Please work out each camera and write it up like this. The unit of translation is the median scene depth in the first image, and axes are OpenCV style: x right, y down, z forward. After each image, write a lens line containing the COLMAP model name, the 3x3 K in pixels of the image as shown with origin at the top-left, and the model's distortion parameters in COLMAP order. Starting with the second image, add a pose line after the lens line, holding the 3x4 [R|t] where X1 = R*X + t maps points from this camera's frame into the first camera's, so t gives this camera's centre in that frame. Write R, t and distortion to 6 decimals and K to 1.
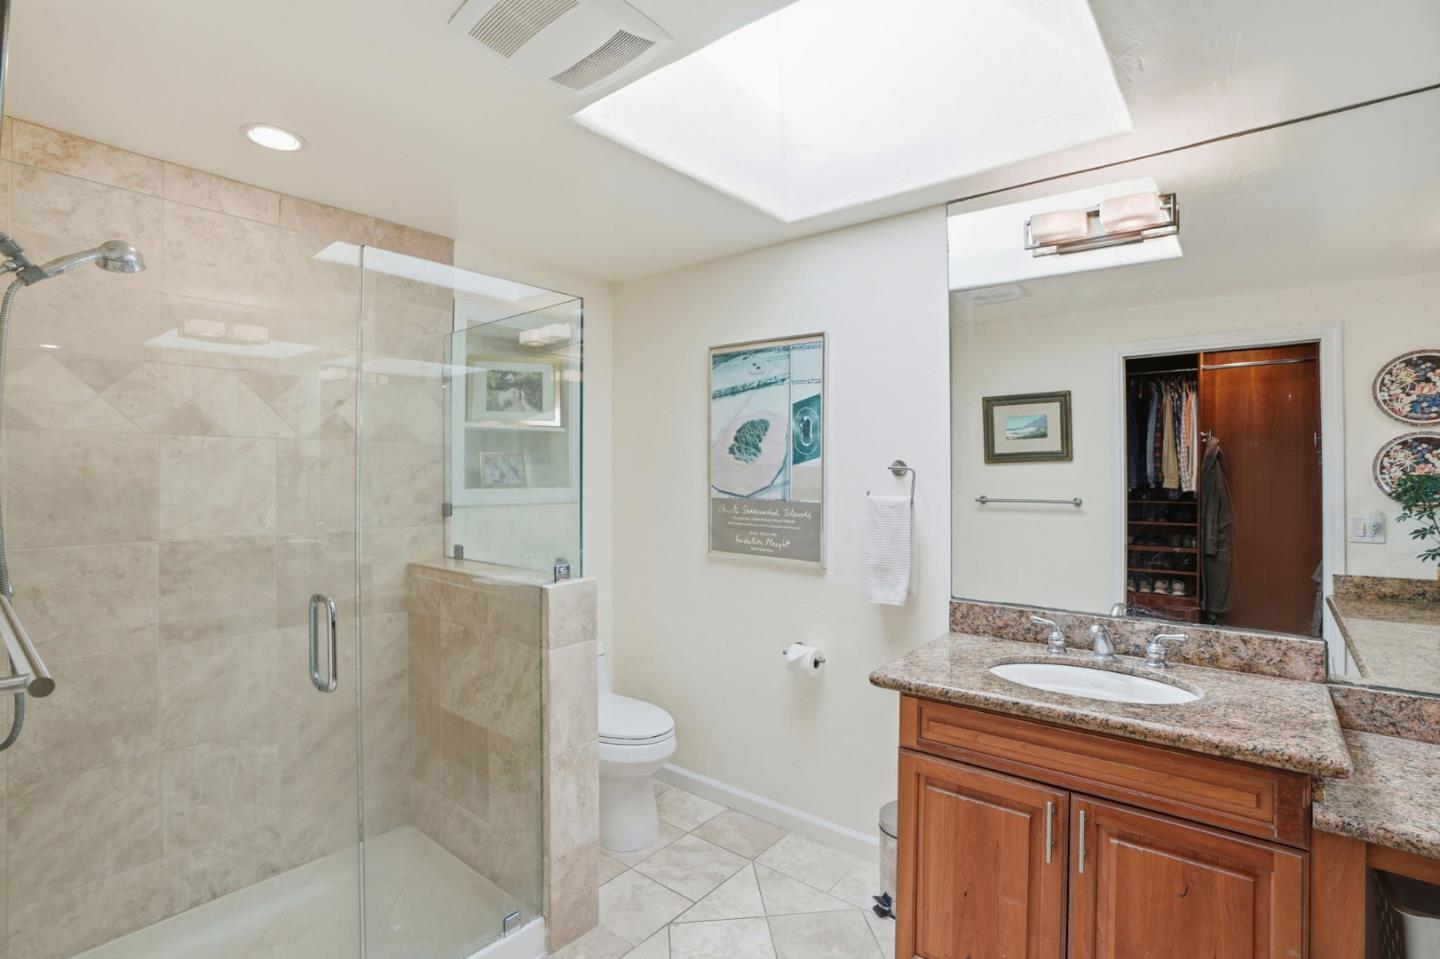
lens RADIAL K [[706.7, 0, 725.0], [0, 706.7, 478.8], [0, 0, 1]] dist [-0.048672, 0.021291]
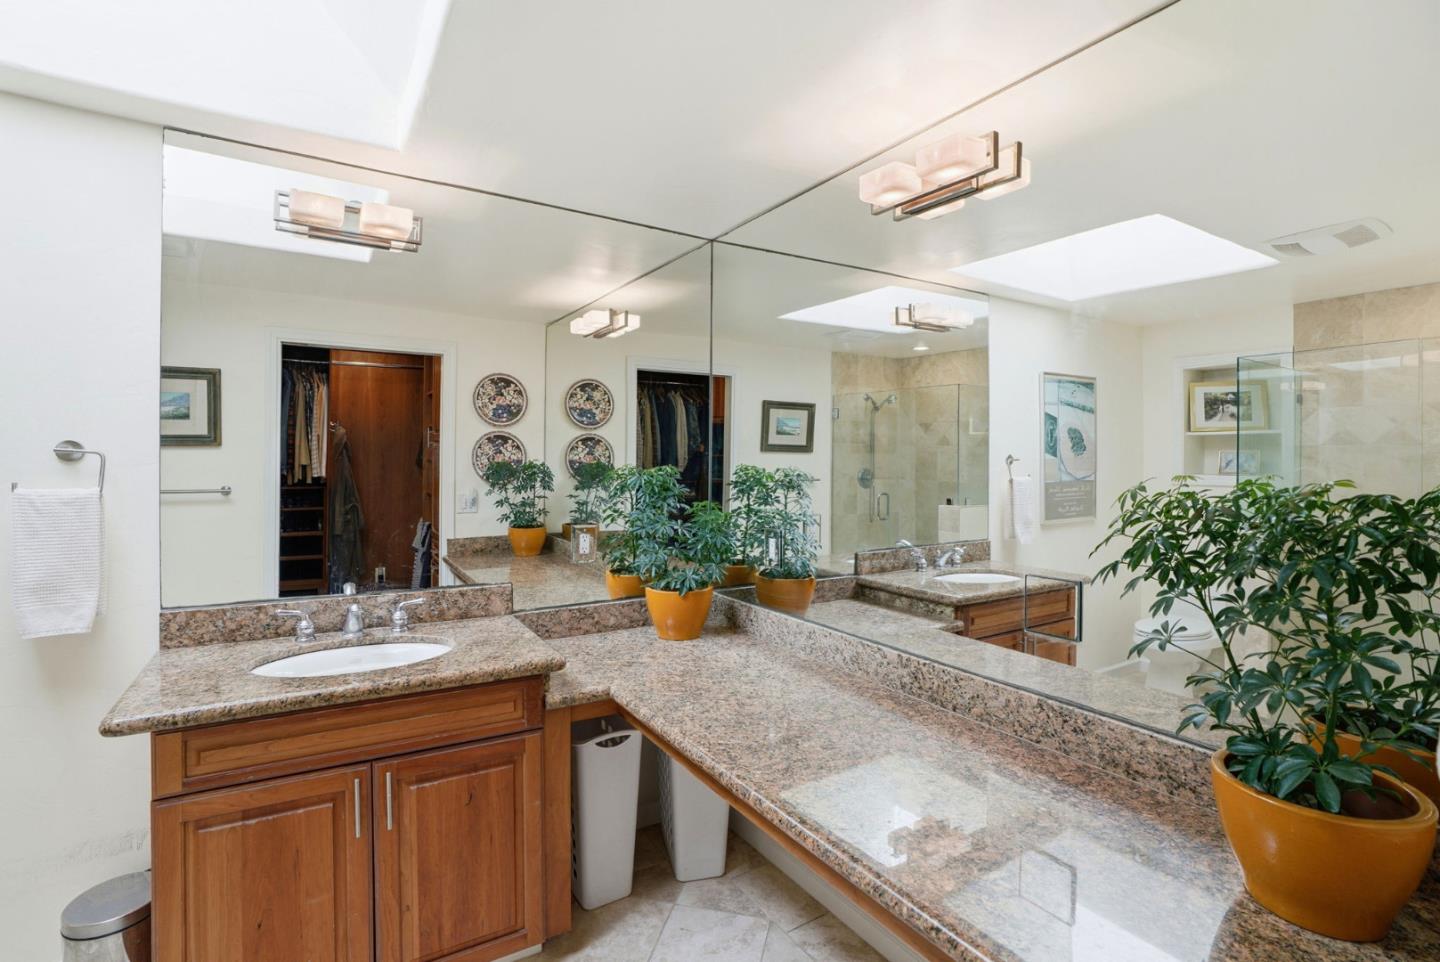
lens RADIAL K [[706.7, 0, 725.0], [0, 706.7, 480.3], [0, 0, 1]] dist [-0.048672, 0.021291]
pose [[0.319551, -0.021768, 0.947319, -0.281429], [0.001281, 0.999745, 0.022540, 0.000364], [-0.947568, -0.005989, 0.319497, 0.136932]]
